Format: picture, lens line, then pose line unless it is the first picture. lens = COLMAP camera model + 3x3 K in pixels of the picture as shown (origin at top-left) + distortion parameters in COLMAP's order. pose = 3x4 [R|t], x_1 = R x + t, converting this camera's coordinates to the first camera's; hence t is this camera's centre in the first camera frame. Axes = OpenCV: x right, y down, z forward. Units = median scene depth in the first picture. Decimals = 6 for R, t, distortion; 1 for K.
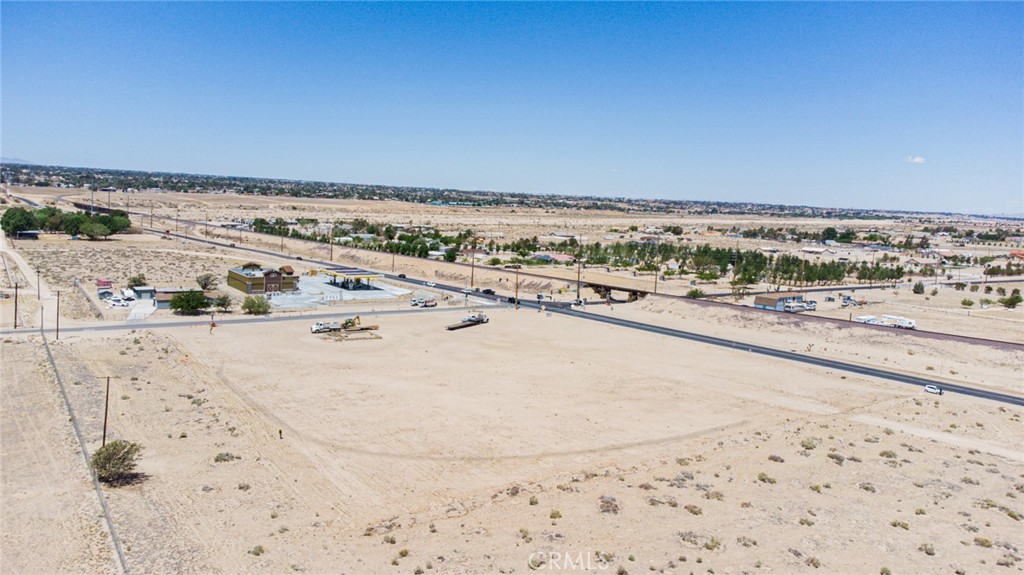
lens RADIAL K [[784.0, 0, 508.3], [0, 784.0, 286.3], [0, 0, 1]] dist [0.019992, 0.066179]
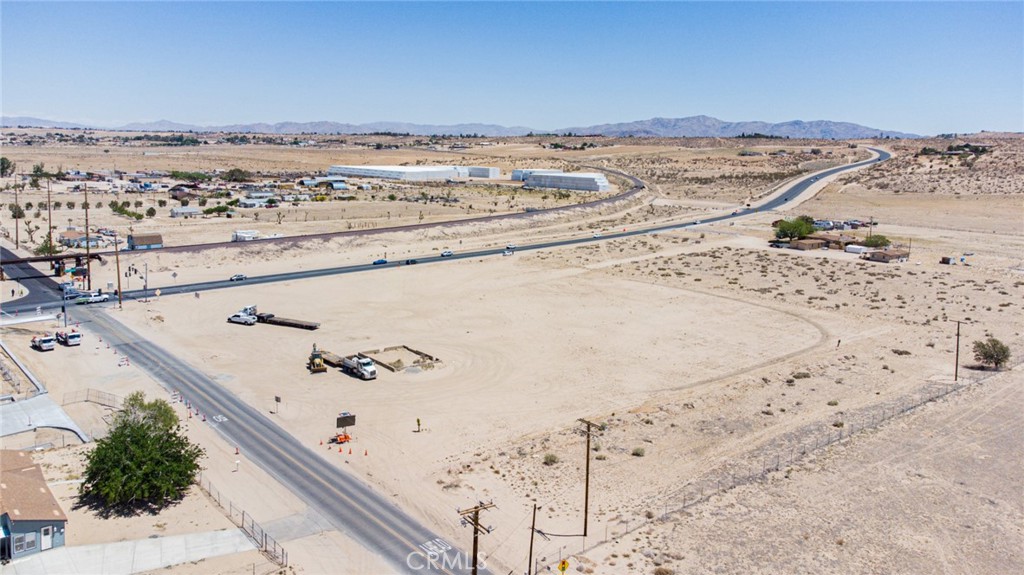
lens RADIAL K [[772.9, 0, 508.8], [0, 772.9, 288.0], [0, 0, 1]] dist [0.009447, 0.073896]
pose [[-0.116962, -0.223489, 0.967663, -0.894397], [0.086608, 0.968344, 0.234115, -0.151071], [-0.989353, 0.111190, -0.093903, 1.027412]]
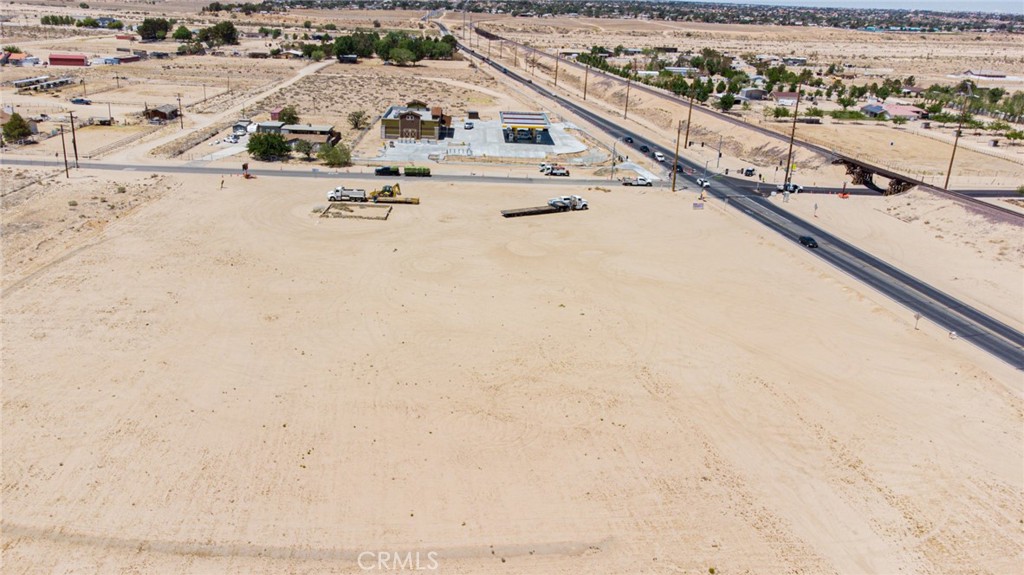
lens RADIAL K [[772.9, 0, 508.8], [0, 772.9, 288.0], [0, 0, 1]] dist [0.009447, 0.073896]
pose [[0.853934, 0.173132, -0.490737, 0.329124], [-0.063866, 0.970771, 0.231354, -0.050387], [0.516448, -0.166220, 0.840031, 0.462415]]
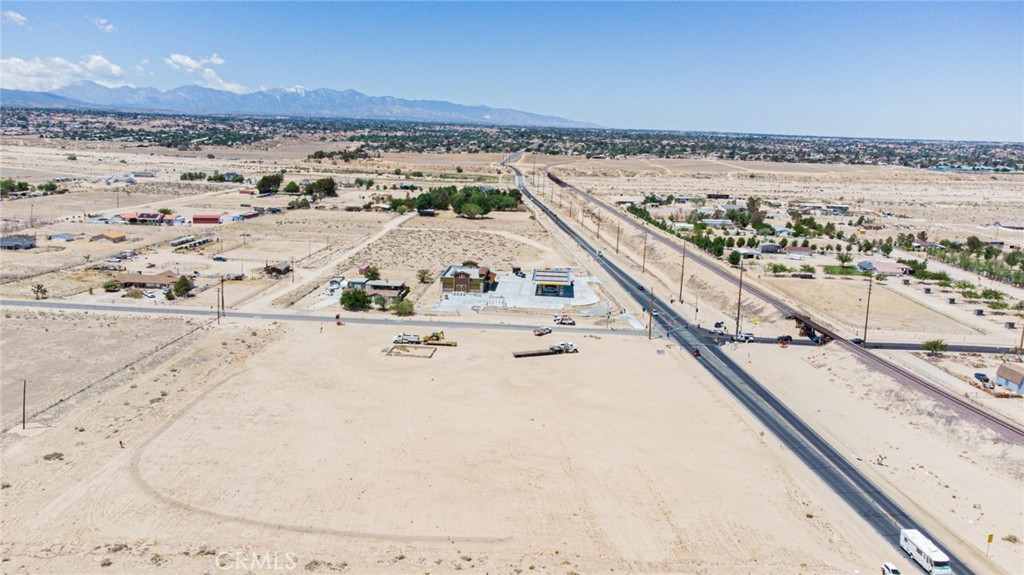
lens RADIAL K [[781.0, 0, 509.0], [0, 781.0, 286.9], [0, 0, 1]] dist [0.023432, 0.053240]
pose [[0.794477, 0.101829, -0.598696, 0.585673], [-0.067995, 0.994559, 0.078929, -0.128559], [0.603475, -0.021999, 0.797078, 0.234338]]
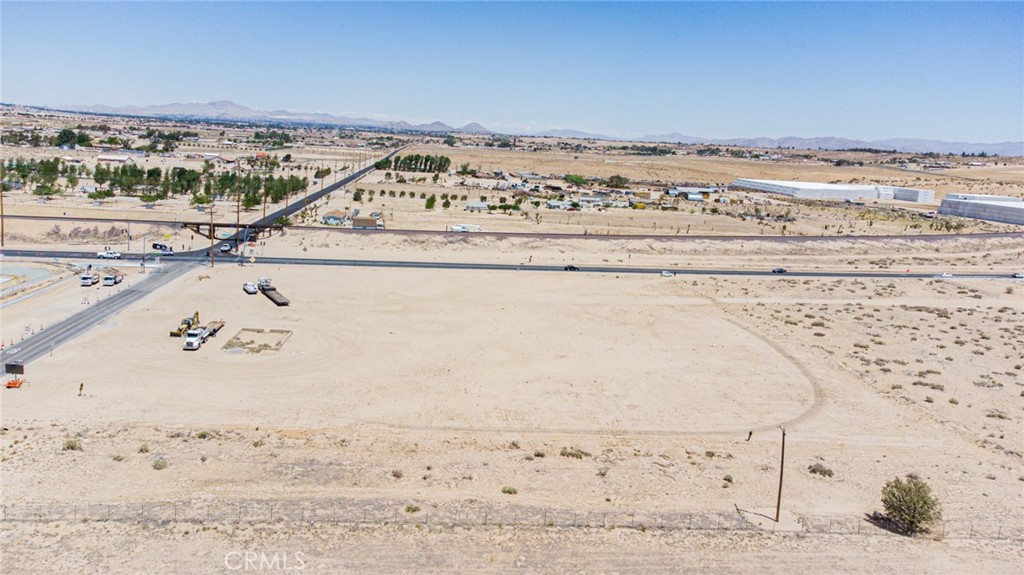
lens RADIAL K [[769.2, 0, 507.6], [0, 769.2, 309.7], [0, 0, 1]] dist [0.043122, -0.000279]
pose [[0.476994, -0.203083, 0.855122, -0.714155], [0.060166, 0.978201, 0.198752, -0.089079], [-0.876845, -0.043354, 0.478815, 0.519172]]
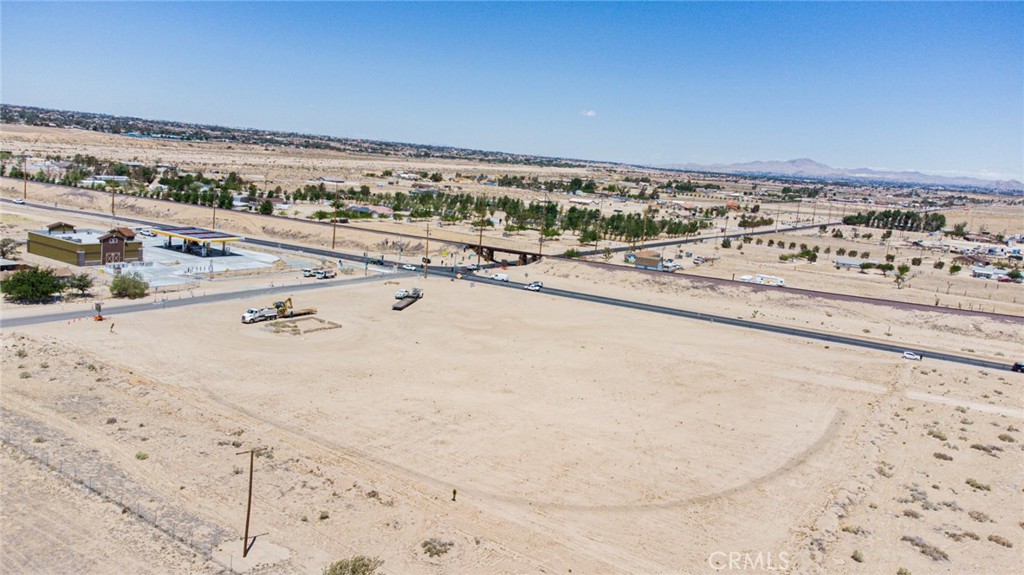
lens RADIAL K [[779.7, 0, 507.8], [0, 779.7, 286.0], [0, 0, 1]] dist [0.016139, 0.067119]
pose [[0.929603, -0.028967, 0.367422, -0.317570], [0.001043, 0.997109, 0.075972, -0.039947], [-0.368561, -0.070240, 0.926946, 0.198112]]
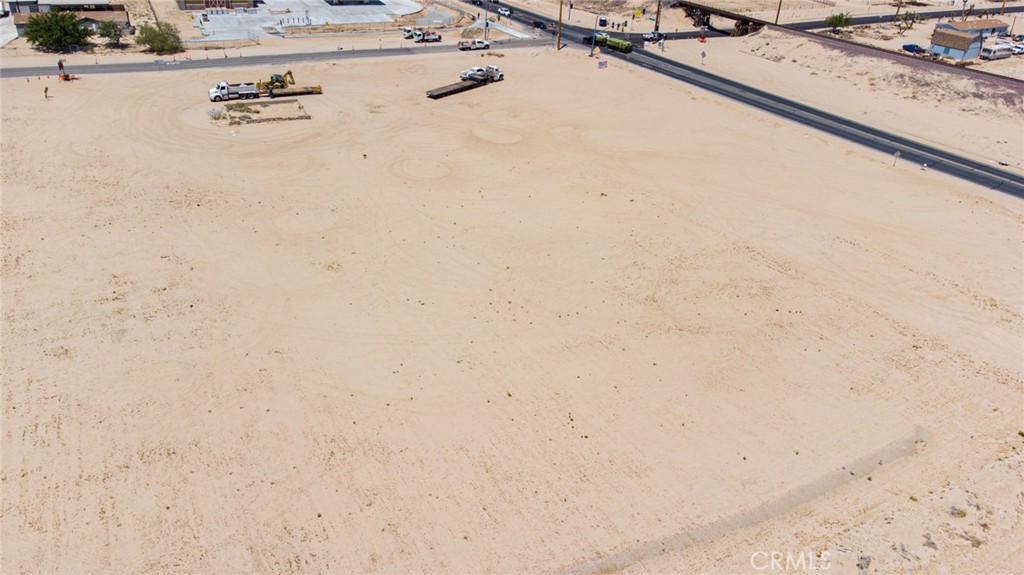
lens RADIAL K [[765.4, 0, 509.1], [0, 765.4, 286.9], [0, 0, 1]] dist [0.003715, 0.070458]
pose [[0.991027, 0.073183, -0.111842, 0.078913], [-0.023120, 0.918028, 0.395842, -0.059551], [0.131643, -0.389704, 0.911483, 0.436816]]
